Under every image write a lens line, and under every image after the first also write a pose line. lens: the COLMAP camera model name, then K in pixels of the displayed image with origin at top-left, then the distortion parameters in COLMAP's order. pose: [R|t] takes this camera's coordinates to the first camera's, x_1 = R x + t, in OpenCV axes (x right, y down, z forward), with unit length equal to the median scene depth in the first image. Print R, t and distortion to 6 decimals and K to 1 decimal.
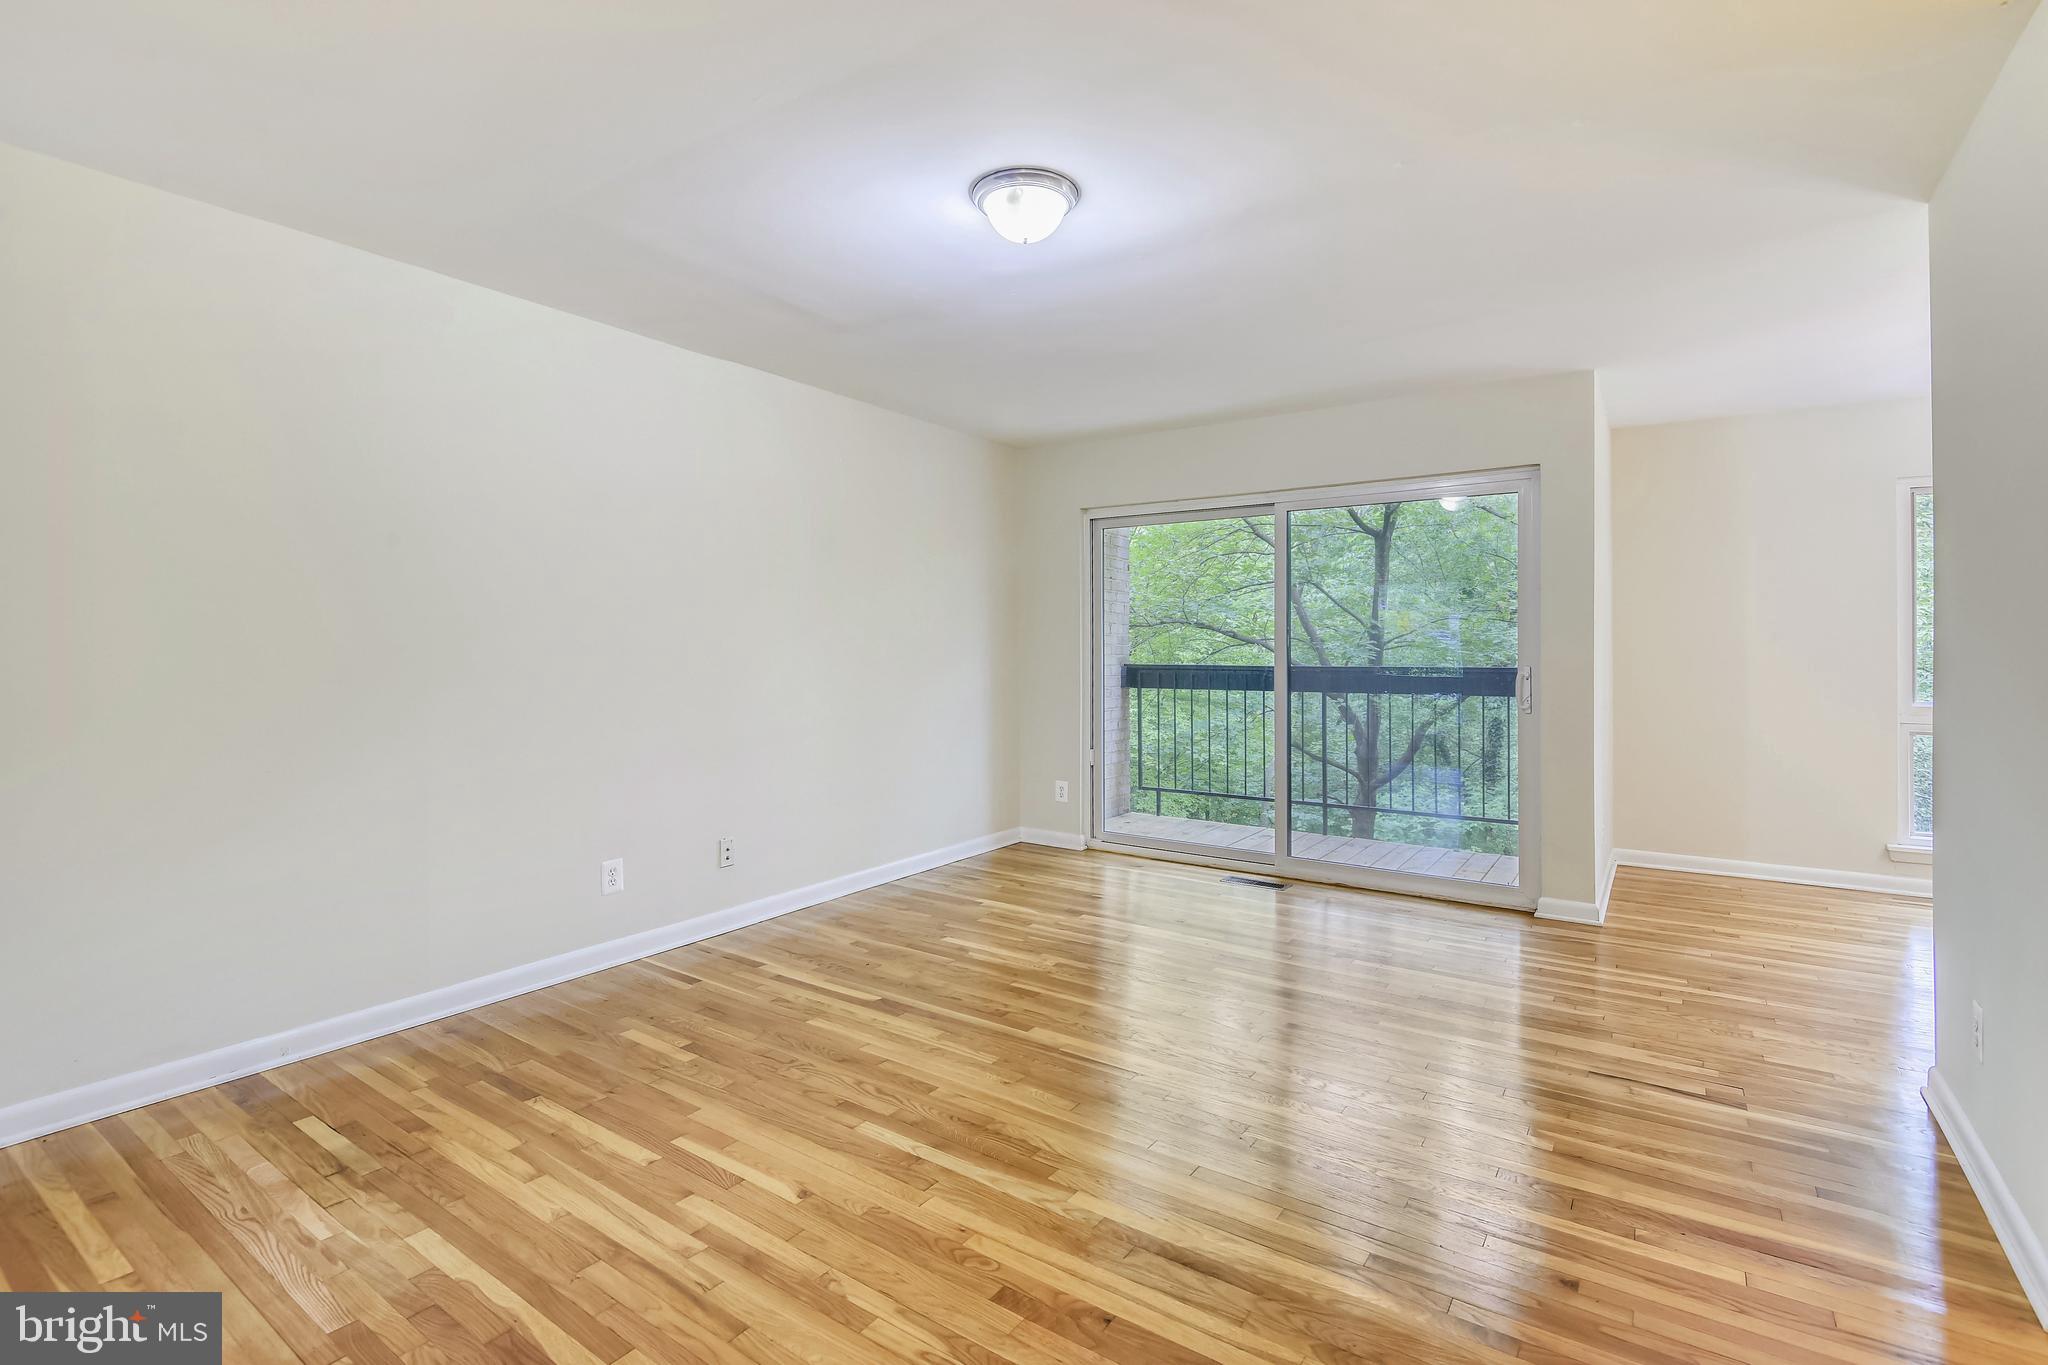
lens RADIAL K [[958.8, 0, 1014.7], [0, 958.8, 651.9], [0, 0, 1]] dist [0.014652, -0.019642]
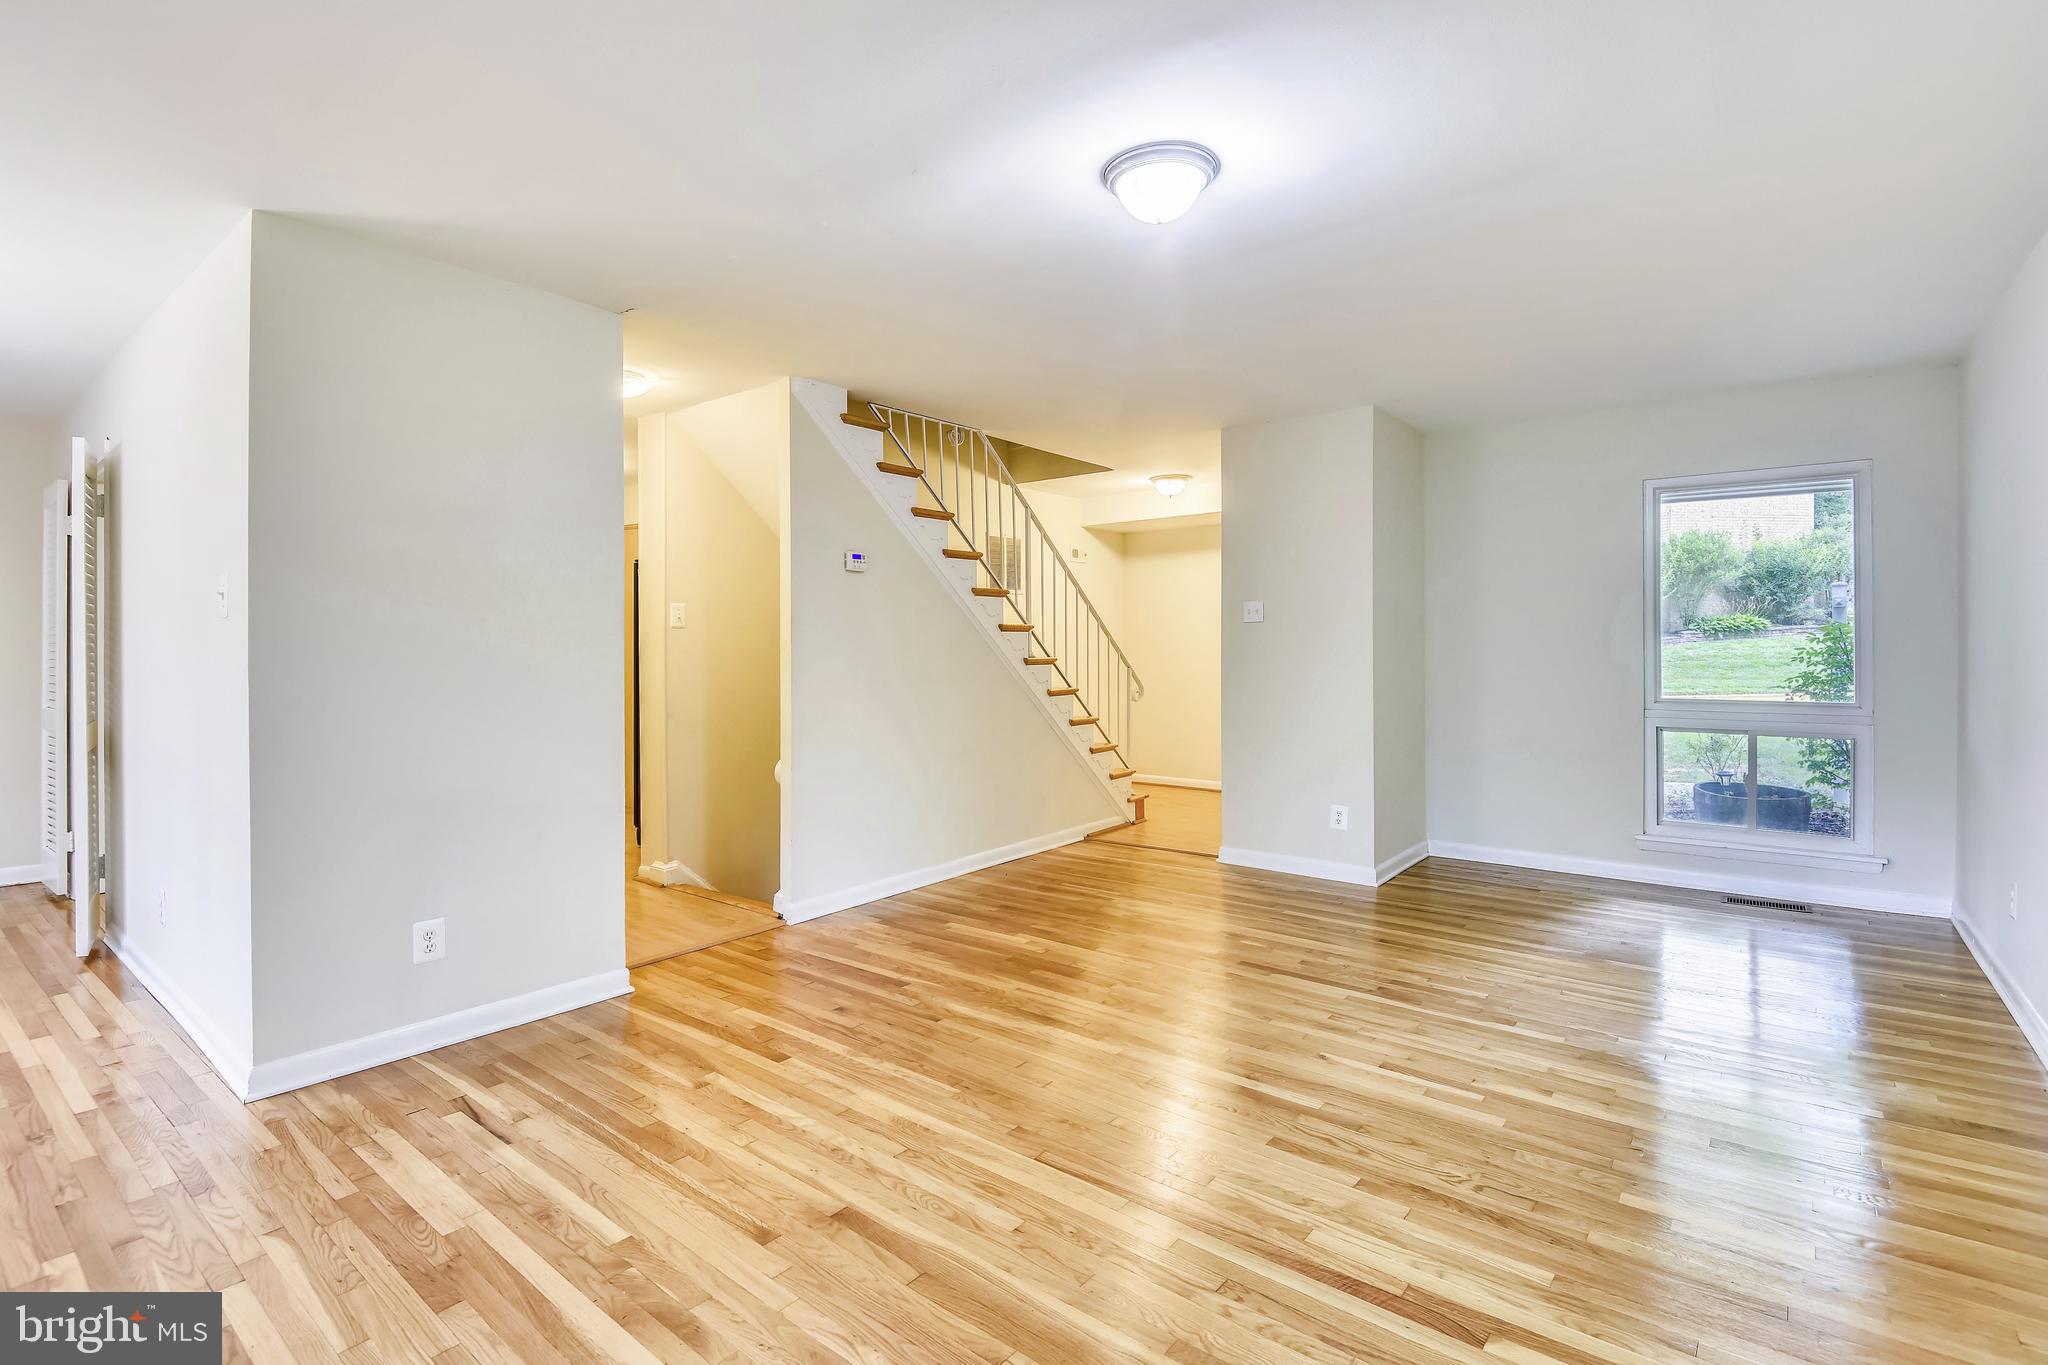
lens RADIAL K [[958.8, 0, 1014.7], [0, 958.8, 651.9], [0, 0, 1]] dist [0.014652, -0.019642]
pose [[-0.997021, 0.001147, 0.077126, 0.051177], [0.002100, 0.999922, 0.012276, -0.008553], [-0.077106, 0.012402, -0.996946, 1.152297]]
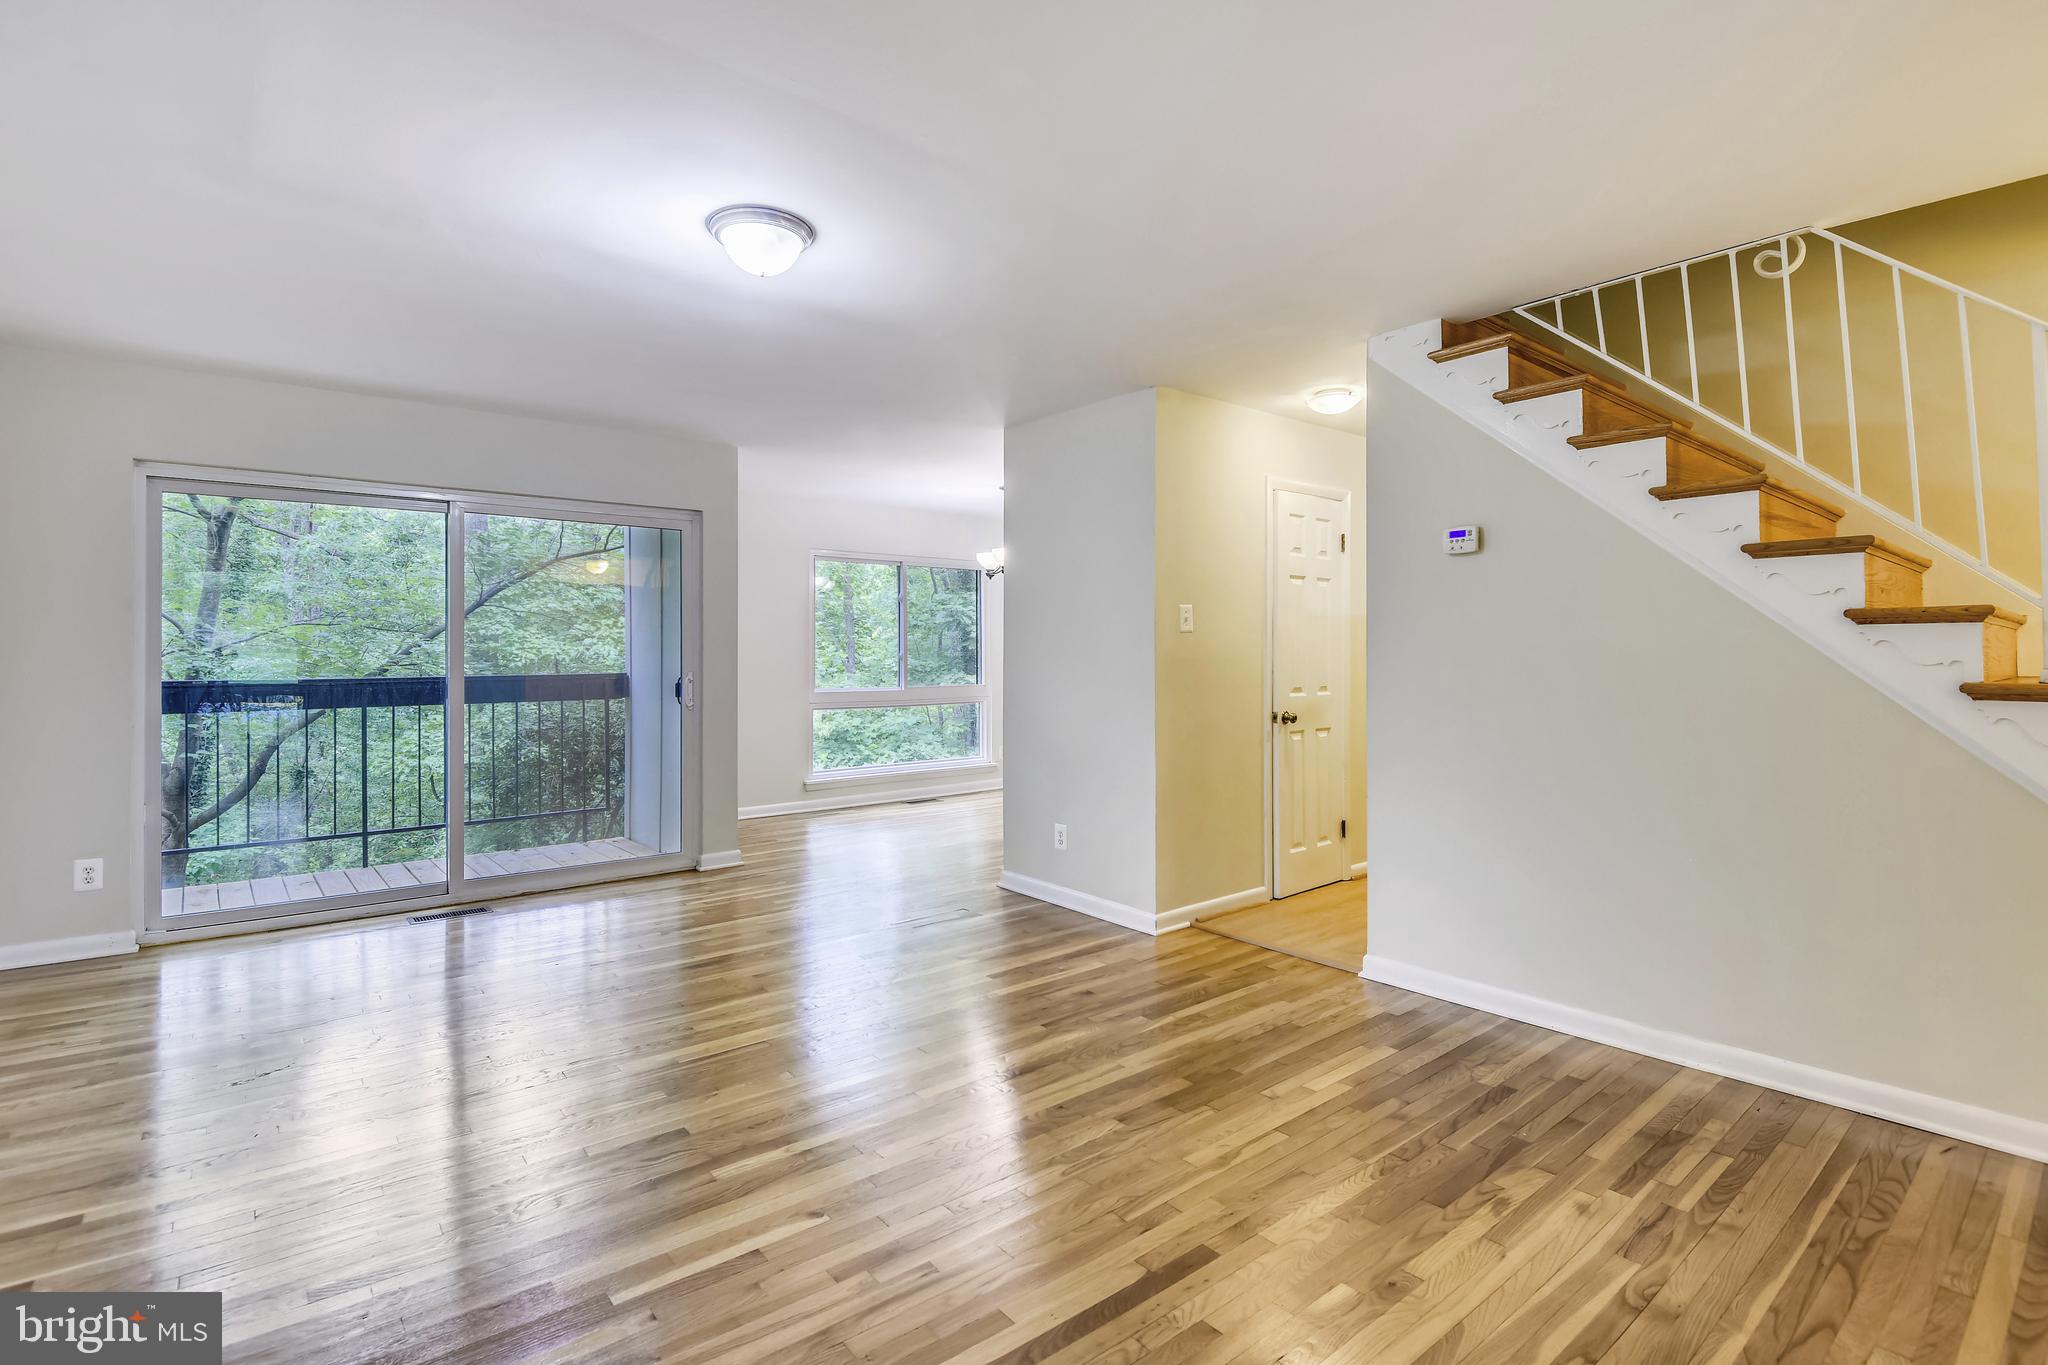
lens RADIAL K [[958.8, 0, 1014.7], [0, 958.8, 651.9], [0, 0, 1]] dist [0.014652, -0.019642]
pose [[0.278856, -0.001131, 0.960332, -0.542356], [0.007015, 0.999975, -0.000859, -0.006131], [-0.960307, 0.006976, 0.278857, 0.255447]]
